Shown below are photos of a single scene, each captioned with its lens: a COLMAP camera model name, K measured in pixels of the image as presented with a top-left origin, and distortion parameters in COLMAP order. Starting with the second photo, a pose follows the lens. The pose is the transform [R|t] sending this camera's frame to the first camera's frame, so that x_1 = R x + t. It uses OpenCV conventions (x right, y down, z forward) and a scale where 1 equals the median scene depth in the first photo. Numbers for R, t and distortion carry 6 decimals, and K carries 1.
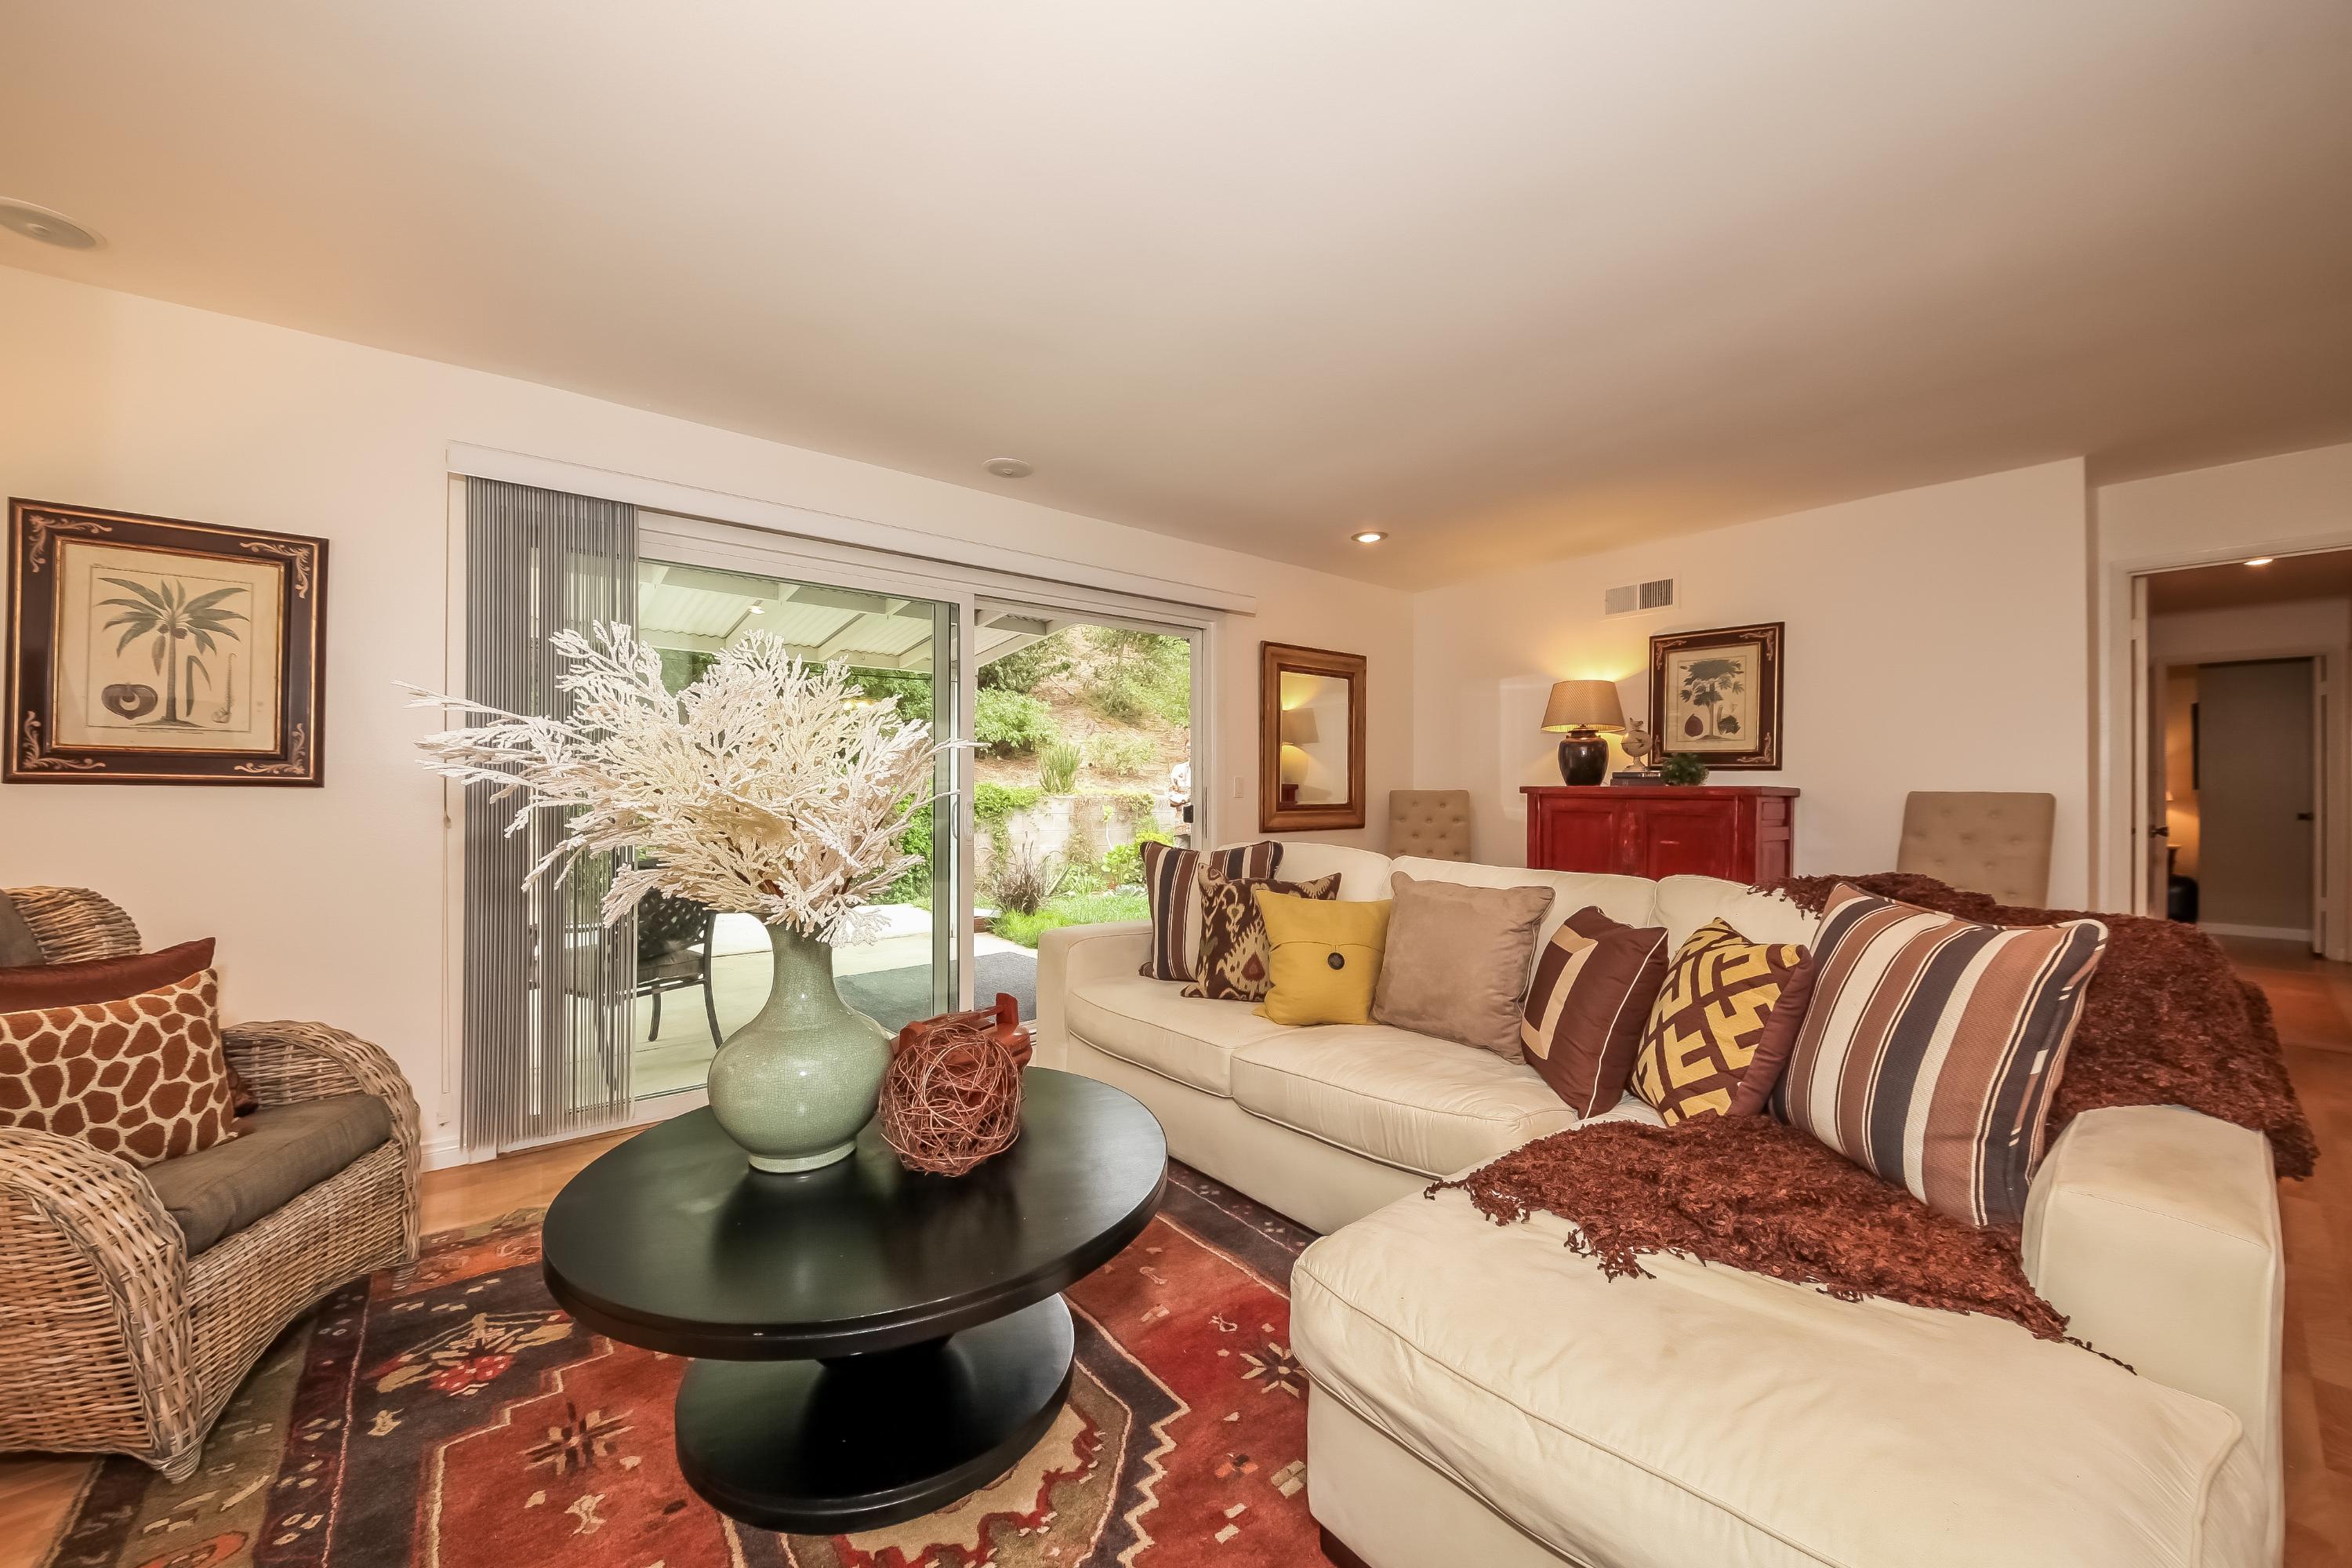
lens RADIAL K [[843.2, 0, 1137.5], [0, 843.2, 793.7], [0, 0, 1]] dist [-0.000309, -0.007657]
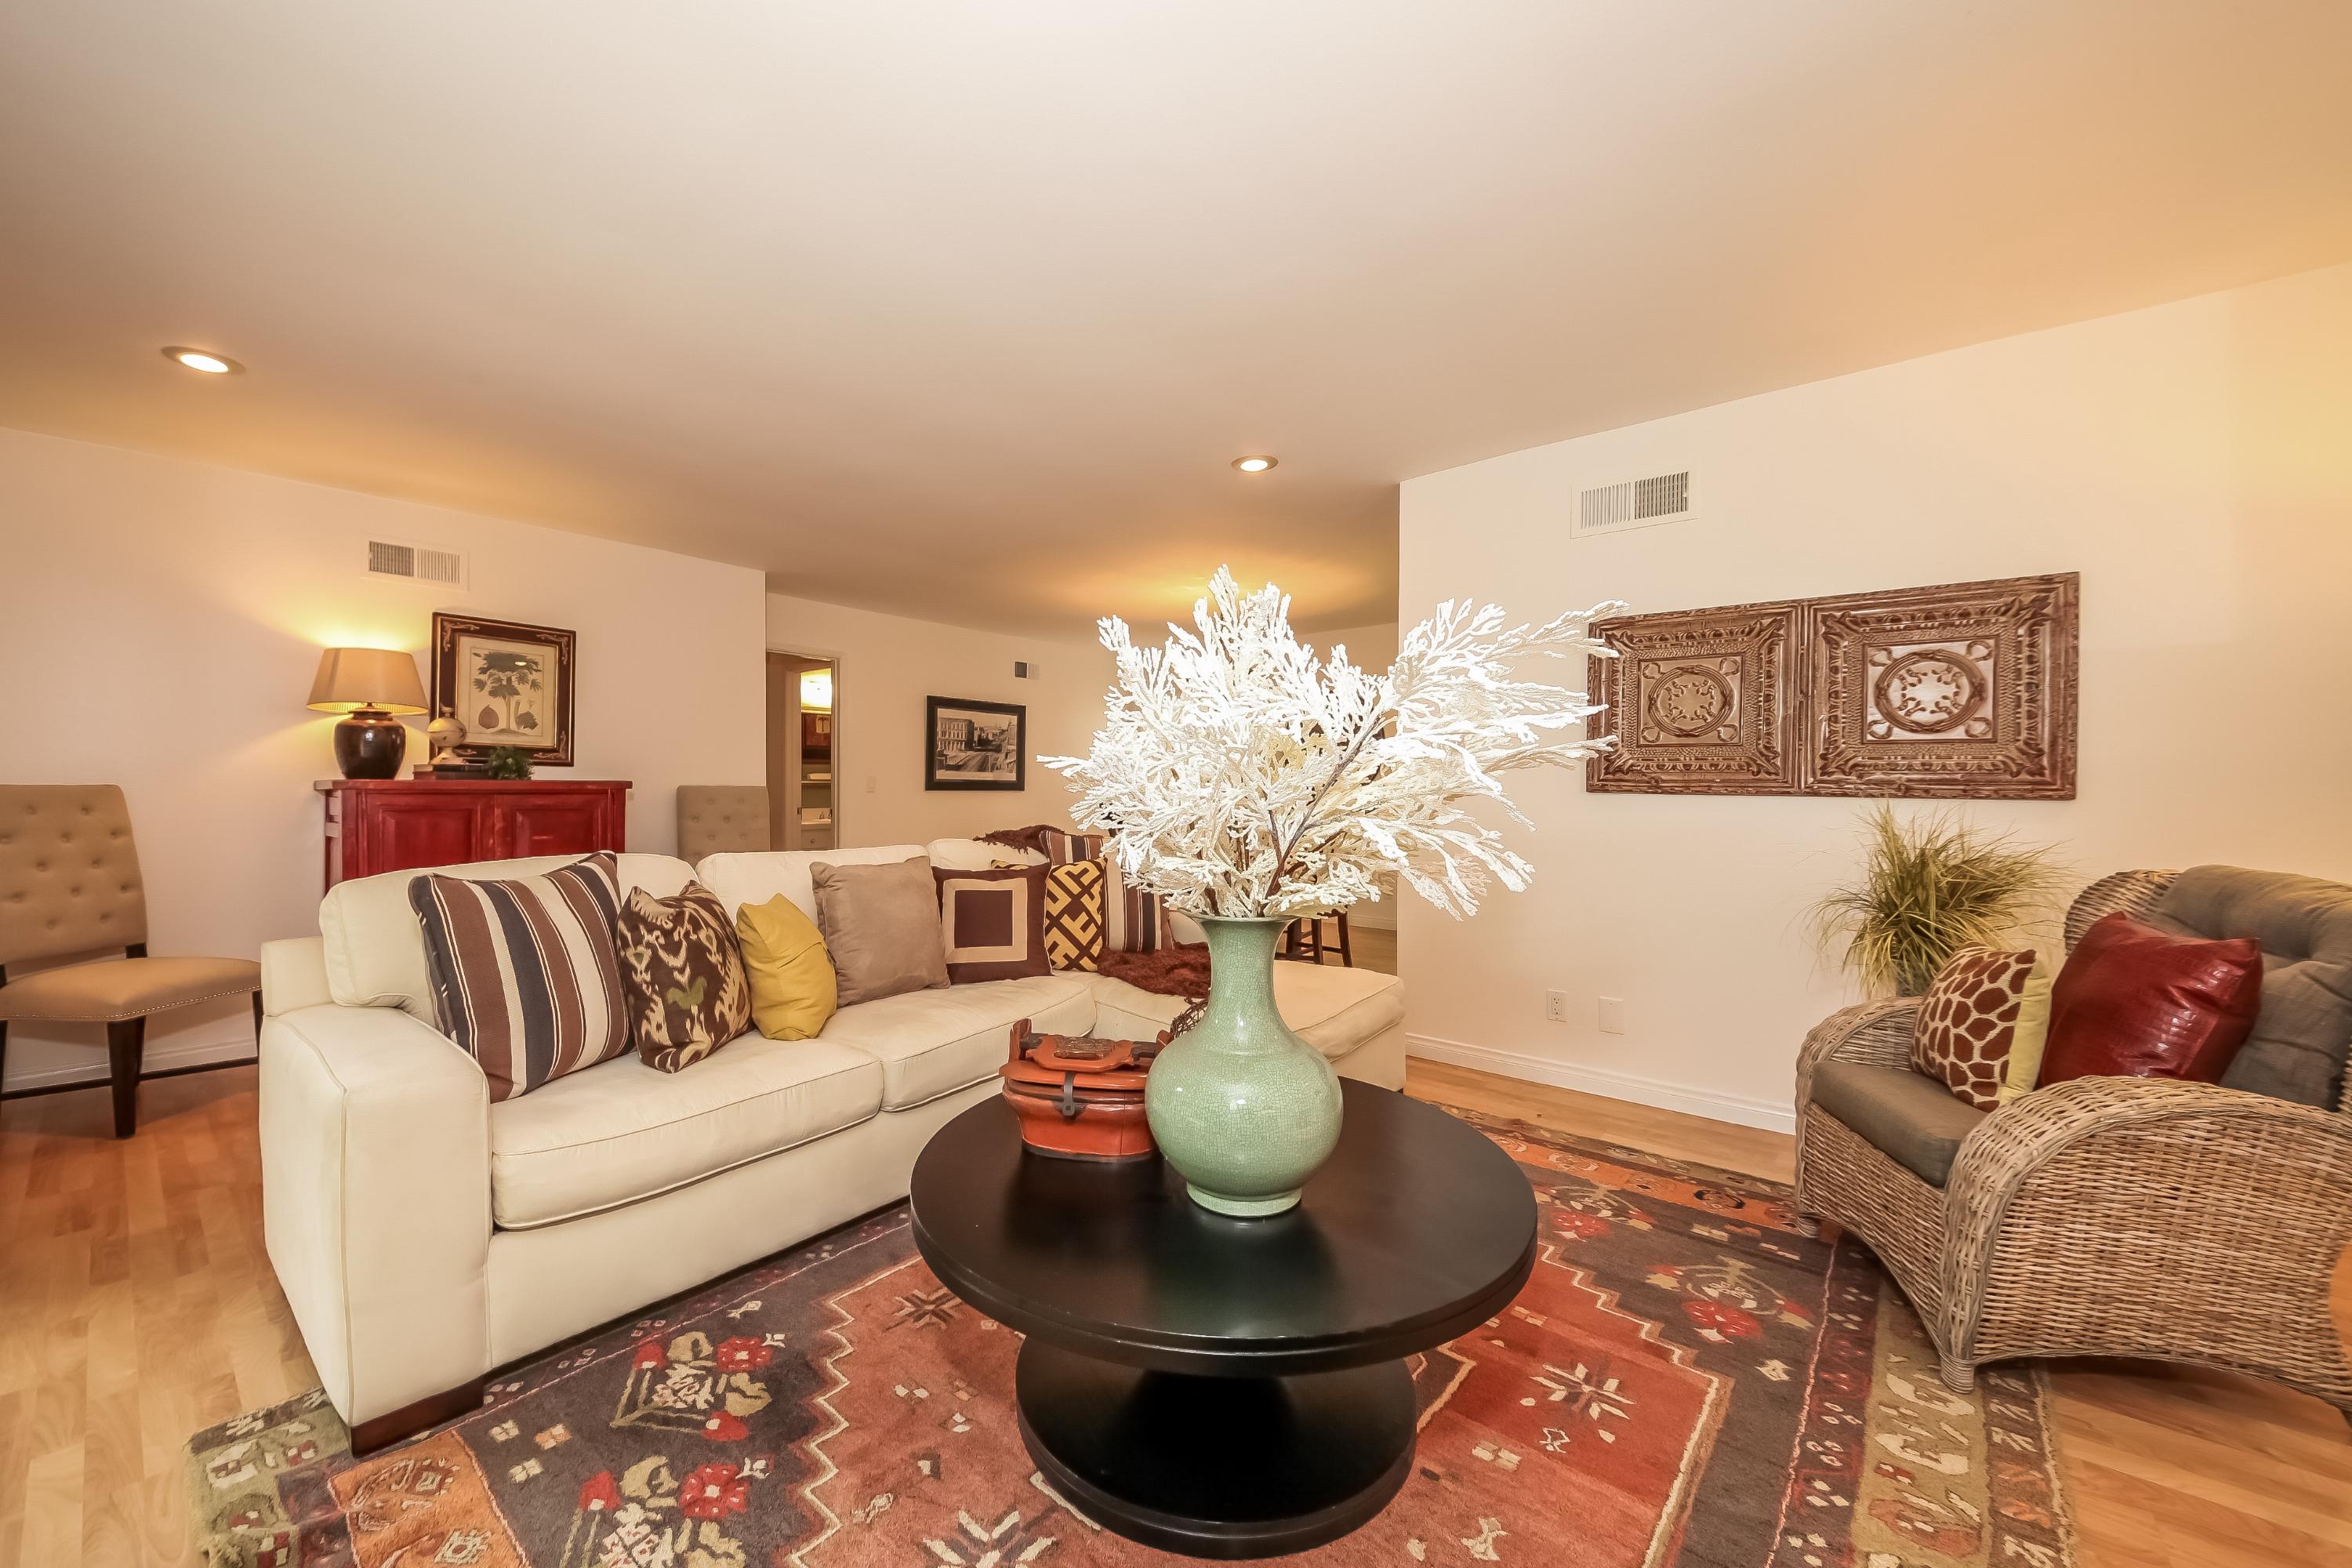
lens RADIAL K [[886.8, 0, 1131.4], [0, 886.8, 792.5], [0, 0, 1]] dist [-0.010360, -0.000224]
pose [[-0.207487, -0.008010, 0.978205, -0.594955], [0.007354, 0.999925, 0.009748, 0.000252], [-0.978210, 0.009216, -0.207412, 0.613149]]
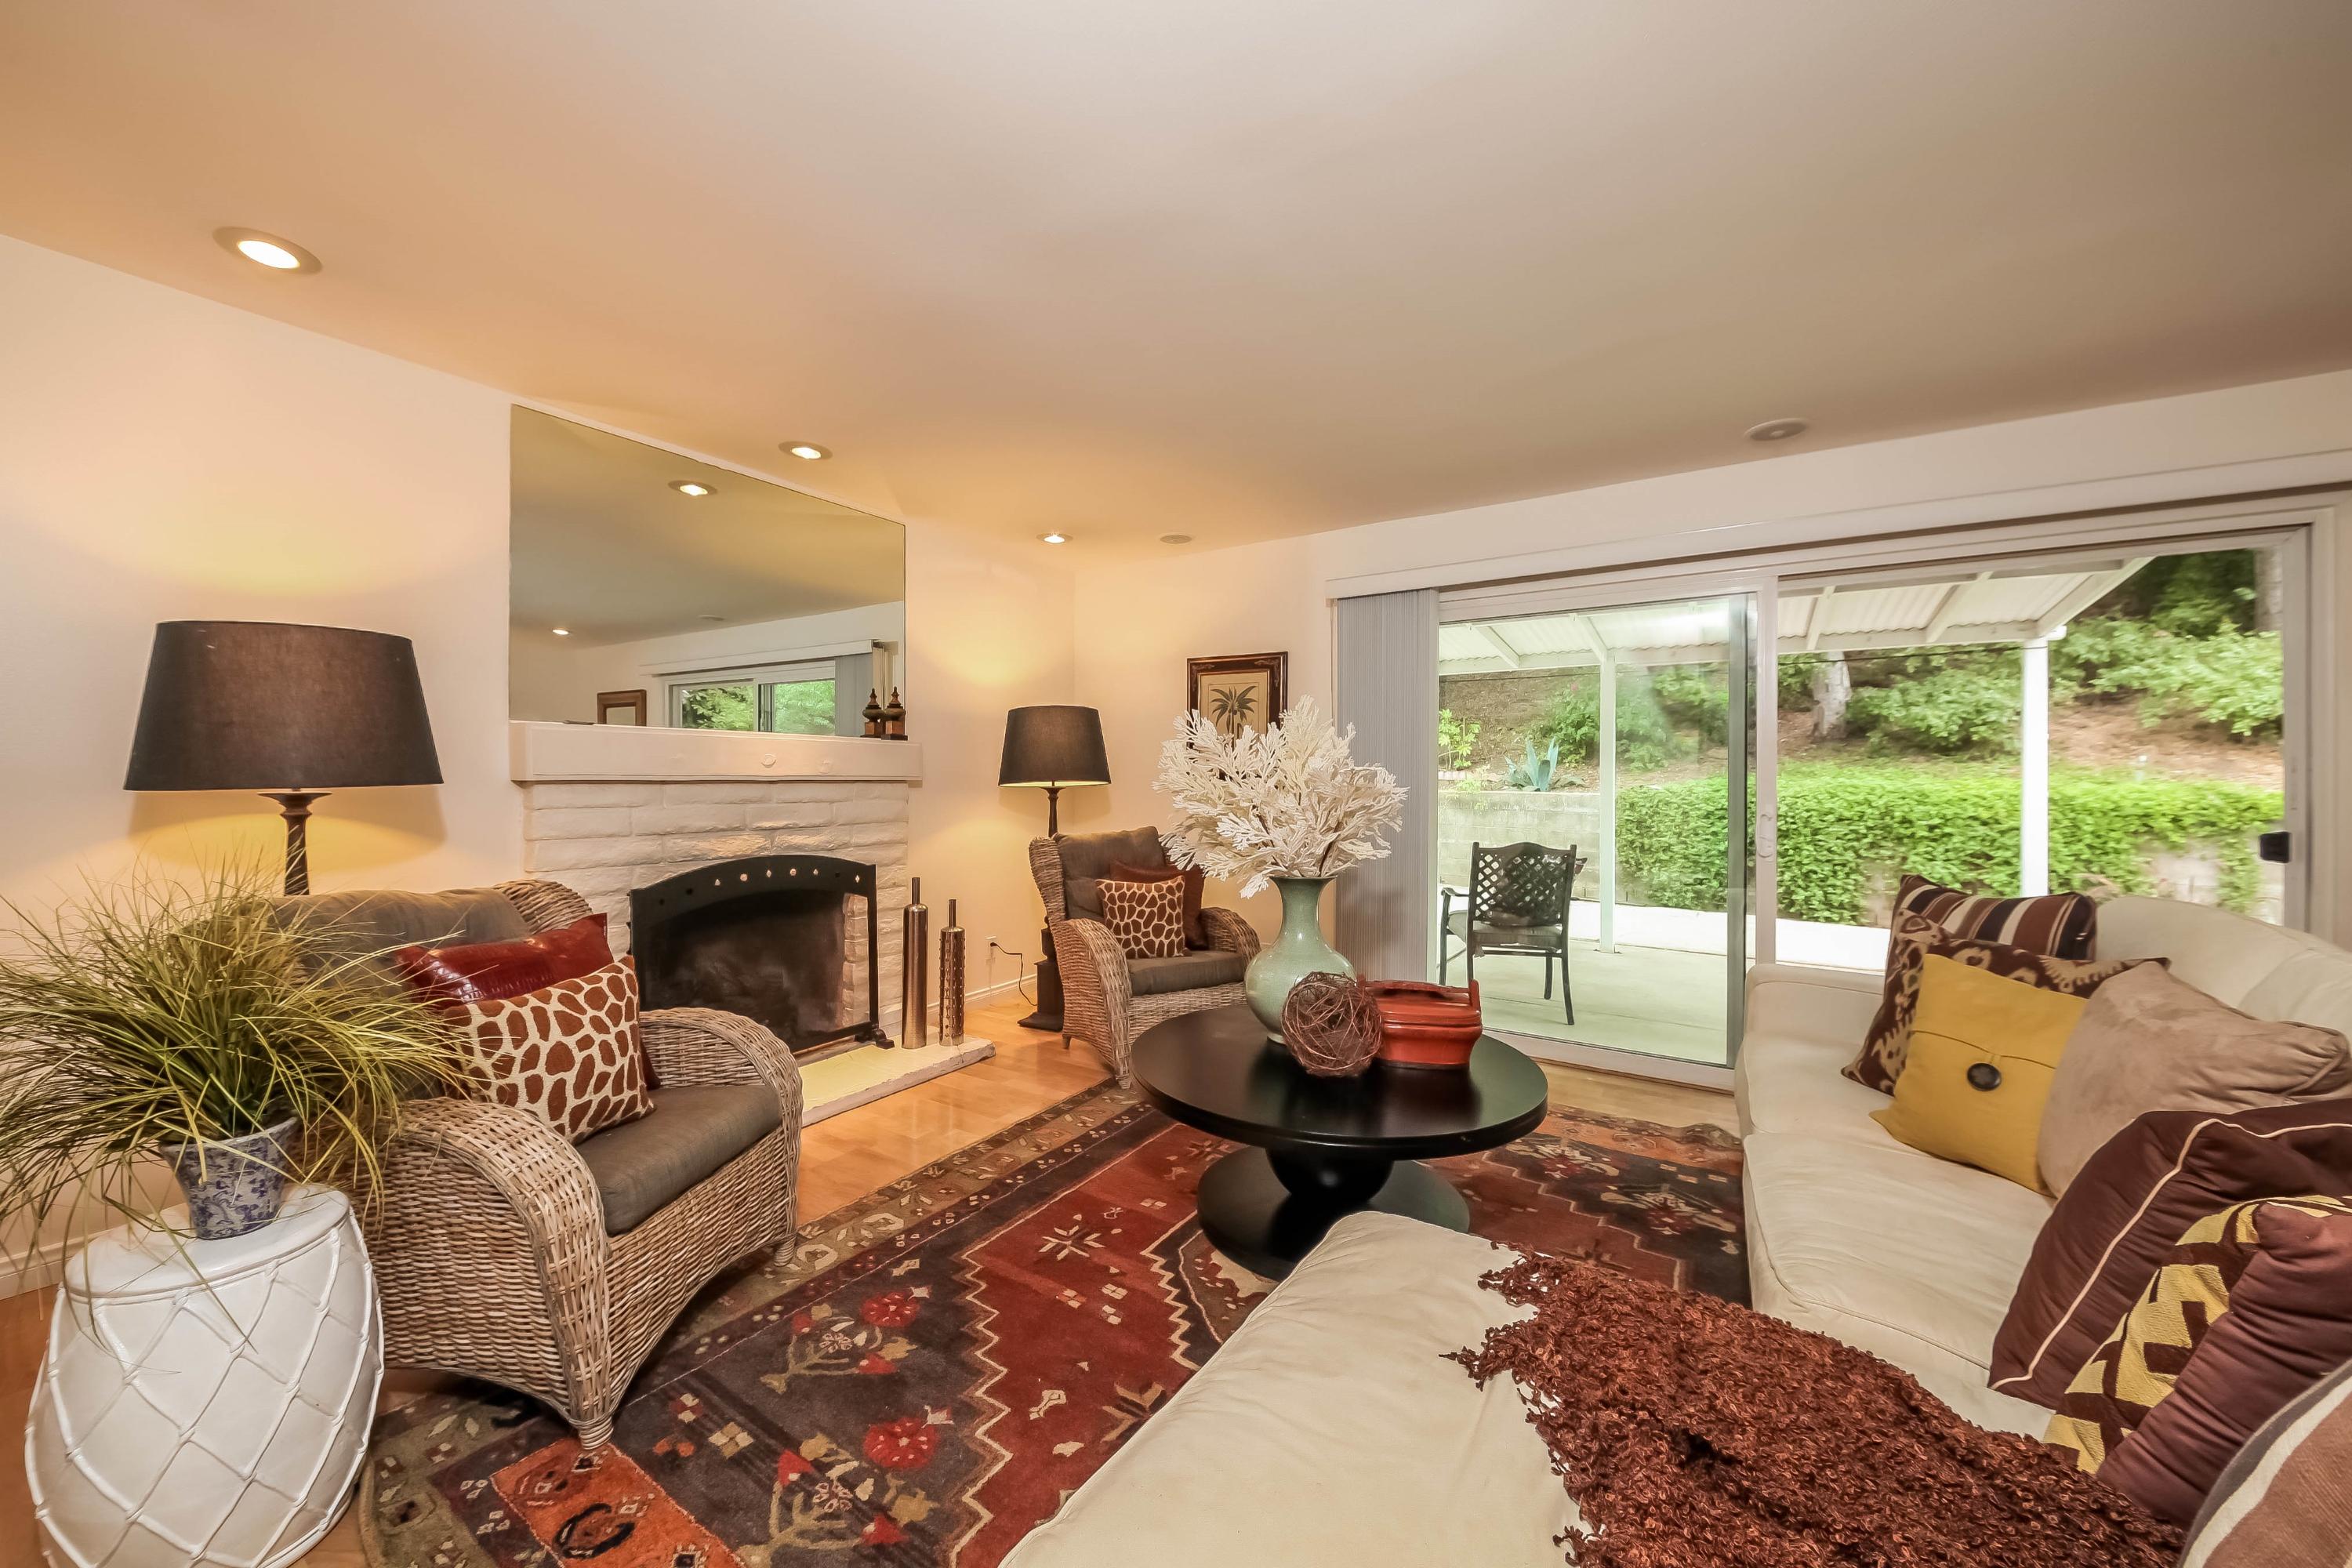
lens RADIAL K [[820.2, 0, 1177.8], [0, 820.2, 778.1], [0, 0, 1]] dist [0.001029, -0.000067]
pose [[0.336869, -0.000228, -0.941552, 0.433883], [-0.011475, 0.999925, -0.004347, -0.015756], [0.941482, 0.012269, 0.336841, 0.137120]]
